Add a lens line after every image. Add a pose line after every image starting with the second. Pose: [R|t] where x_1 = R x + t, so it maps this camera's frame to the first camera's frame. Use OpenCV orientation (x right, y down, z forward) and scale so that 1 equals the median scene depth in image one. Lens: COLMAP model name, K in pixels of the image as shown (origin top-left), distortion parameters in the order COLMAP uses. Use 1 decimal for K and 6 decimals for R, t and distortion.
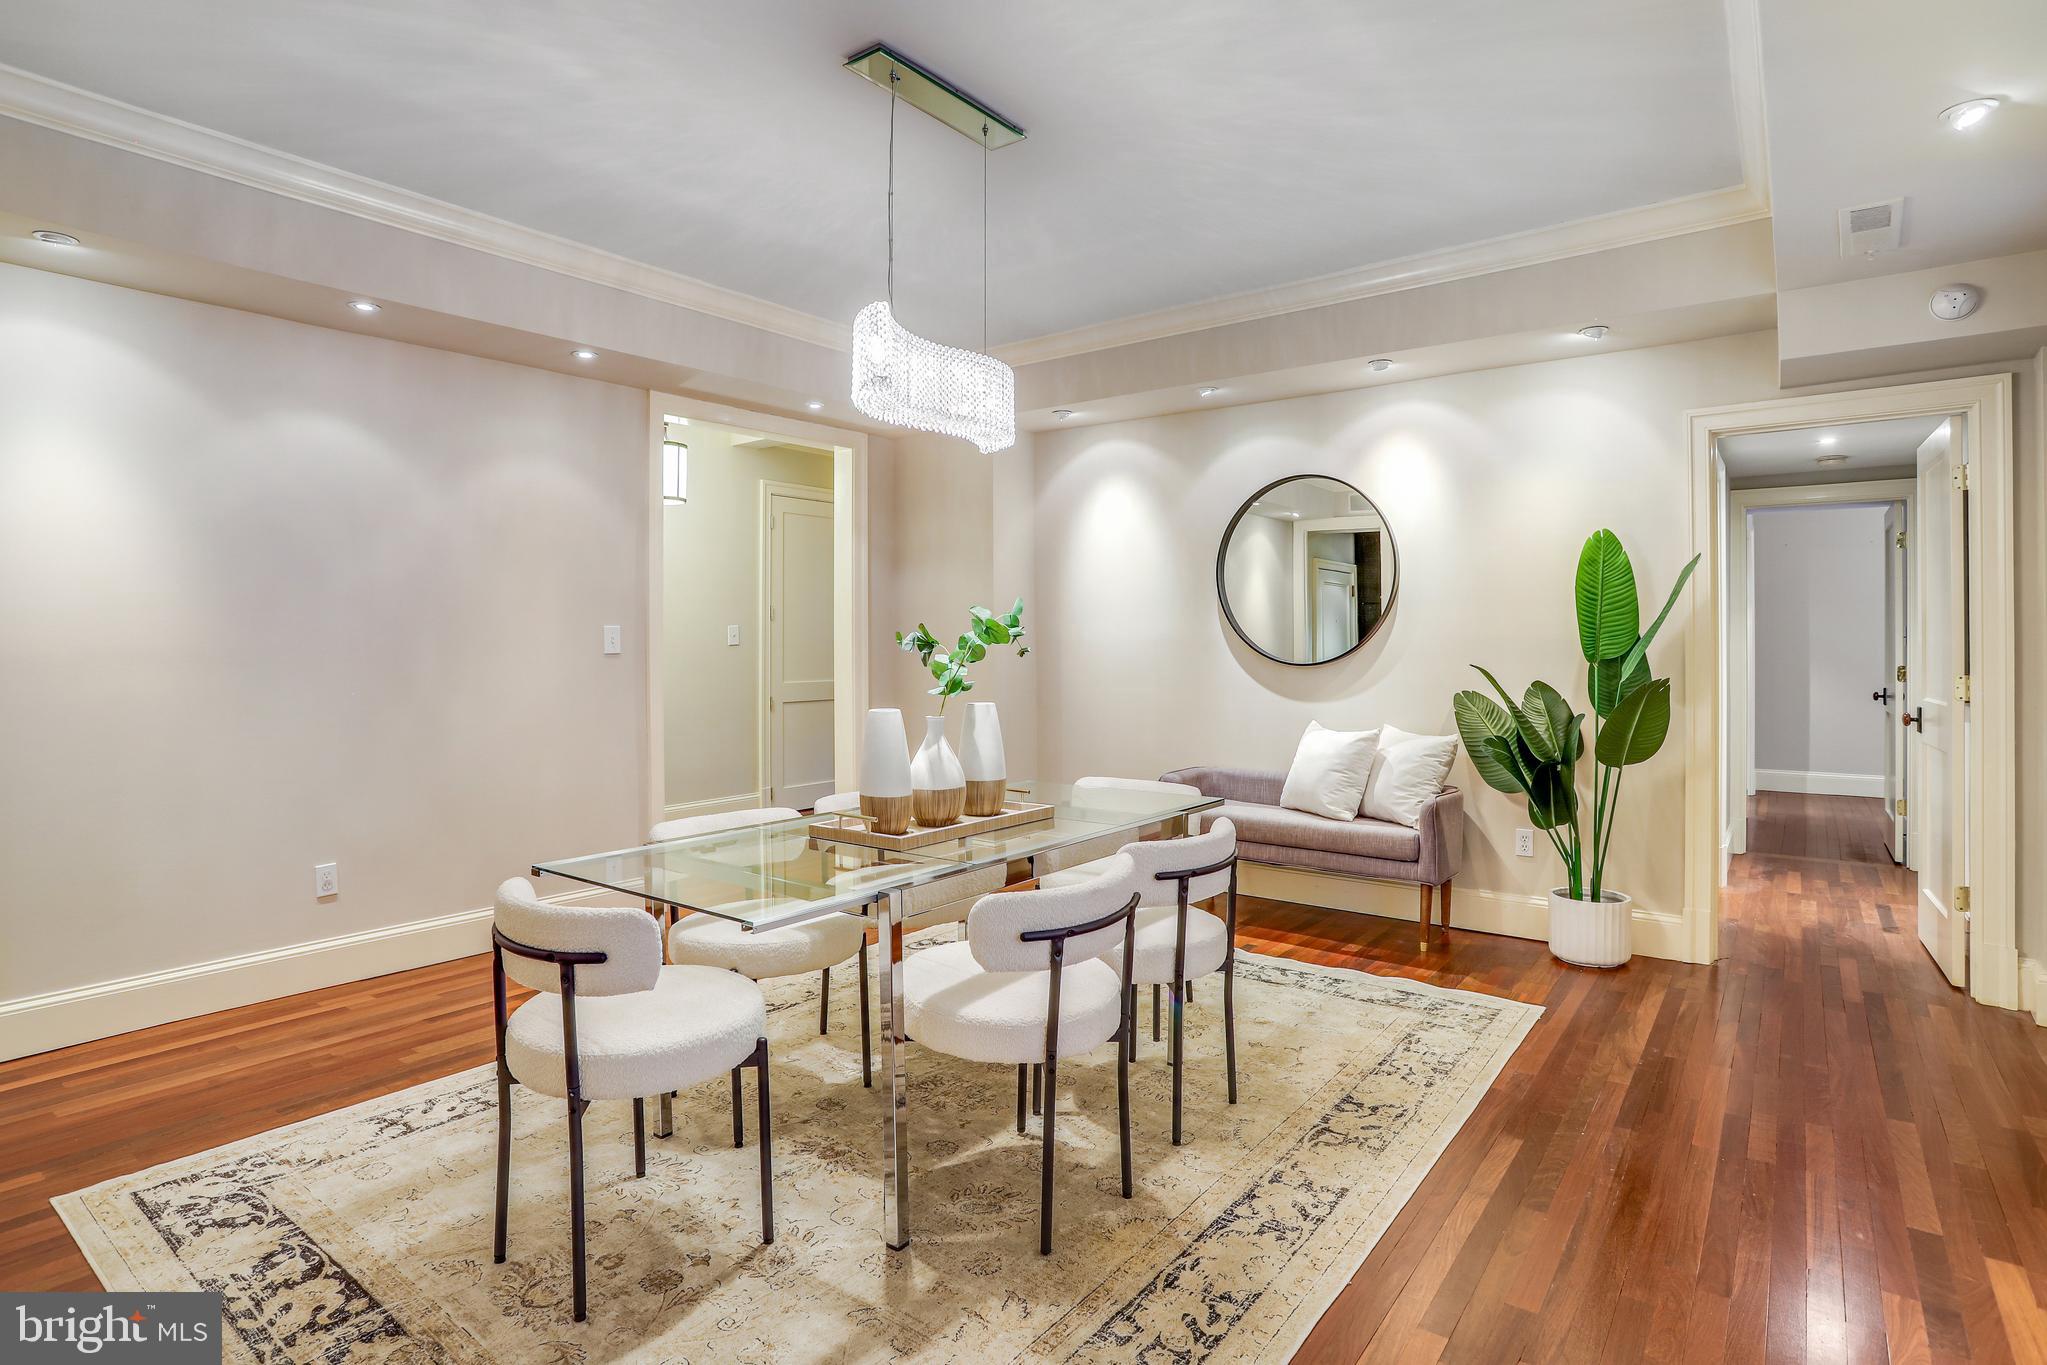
lens RADIAL K [[1053.3, 0, 1048.2], [0, 1053.3, 633.0], [0, 0, 1]] dist [-0.066978, 0.040513]
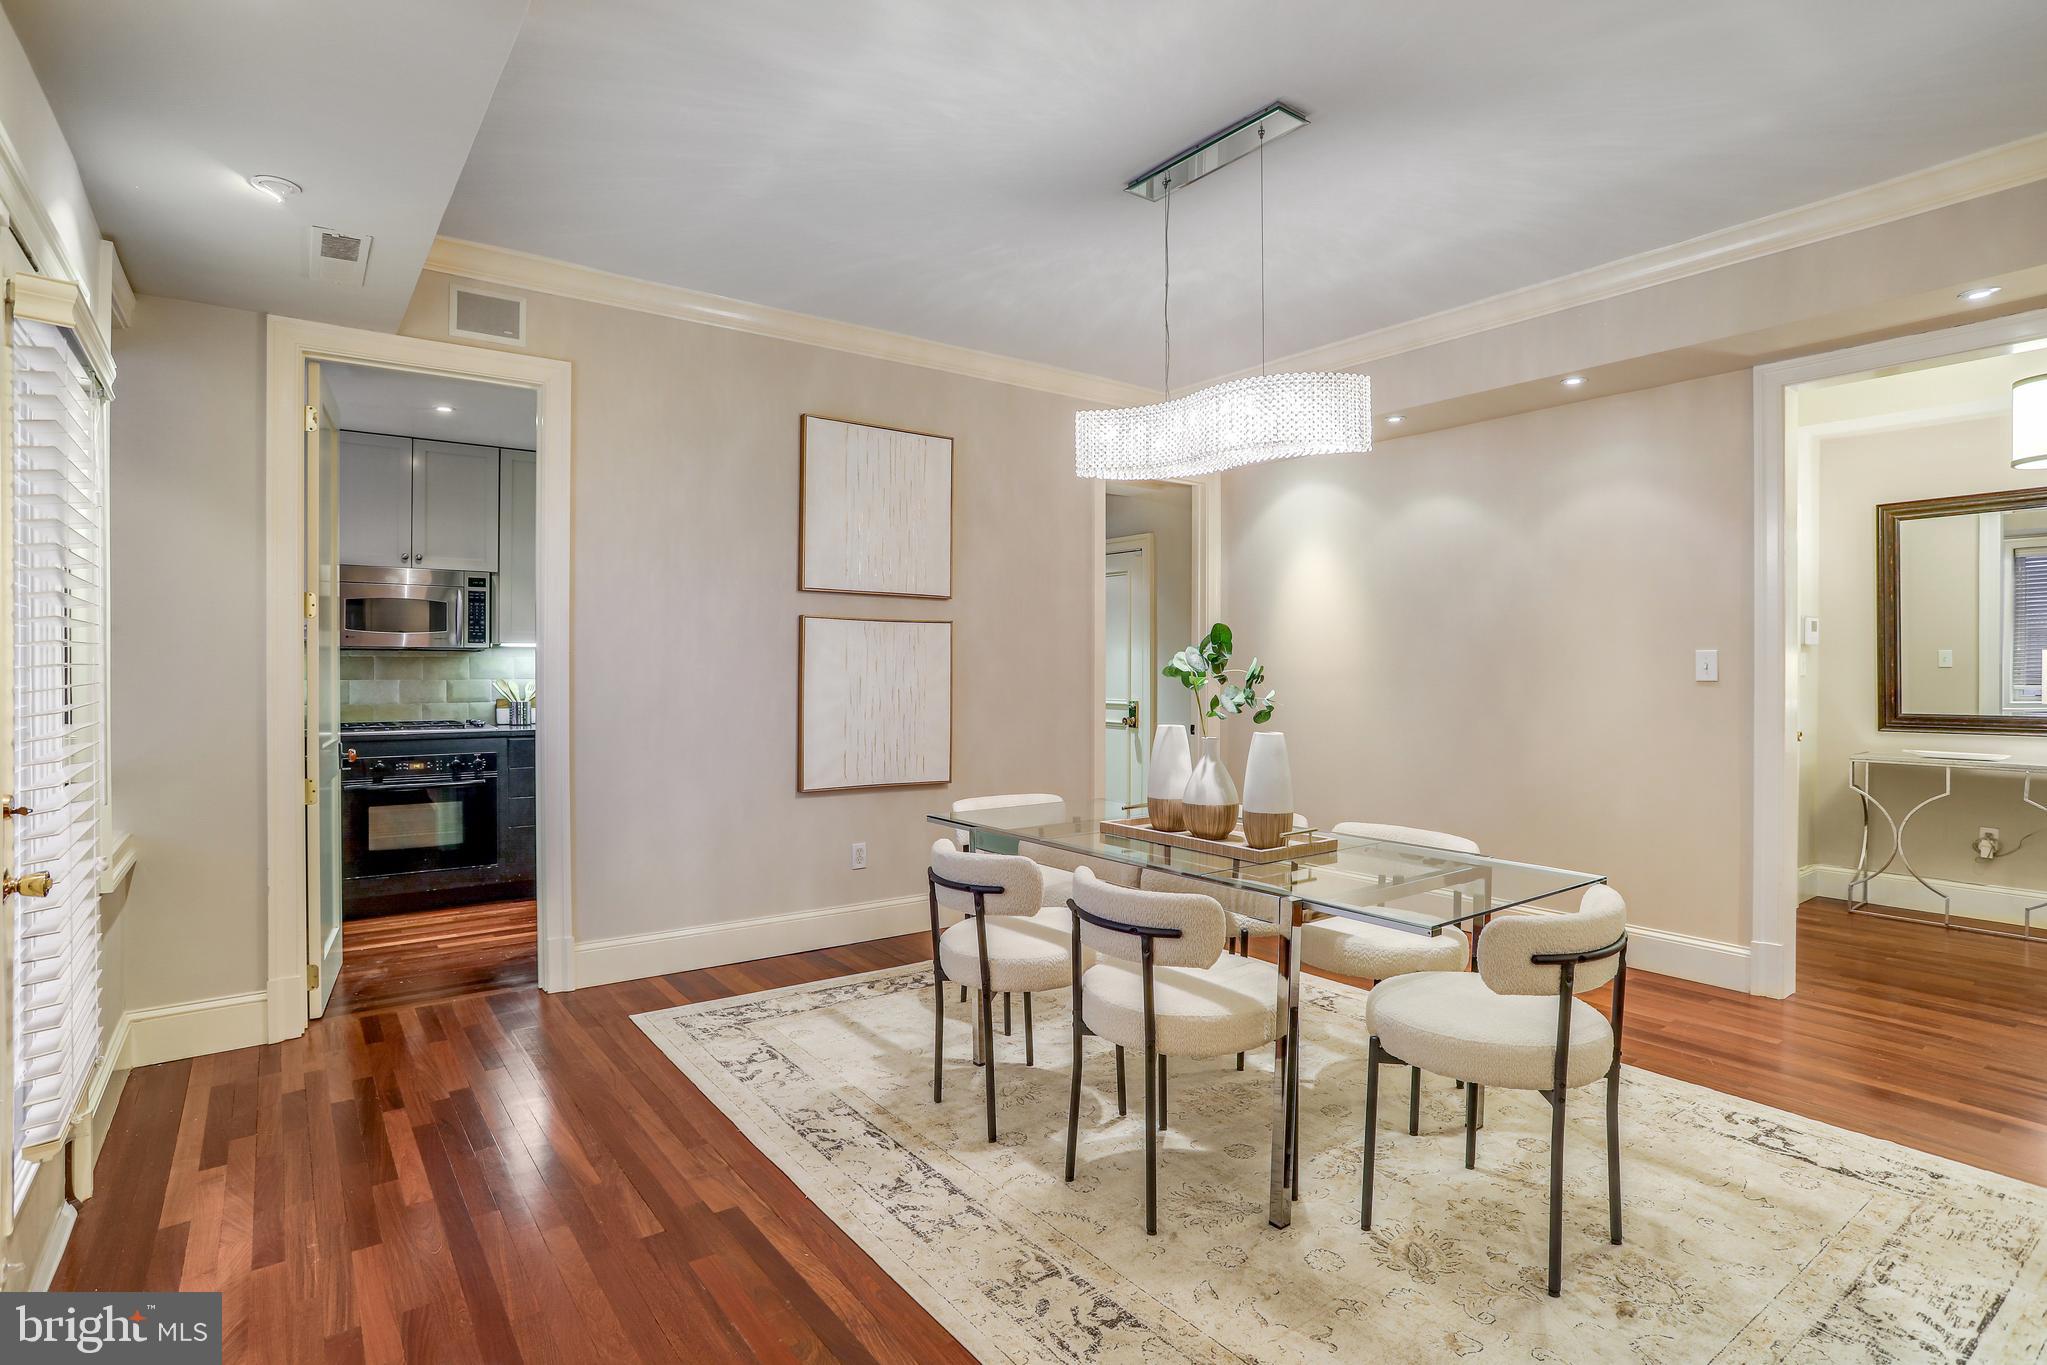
lens RADIAL K [[1031.9, 0, 1030.2], [0, 1031.9, 681.7], [0, 0, 1]] dist [-0.069536, 0.038803]
pose [[-0.288062, 0.017696, -0.957448, 0.694581], [0.009019, 0.999835, 0.015766, 0.002629], [0.957569, -0.004093, -0.288174, 0.822010]]
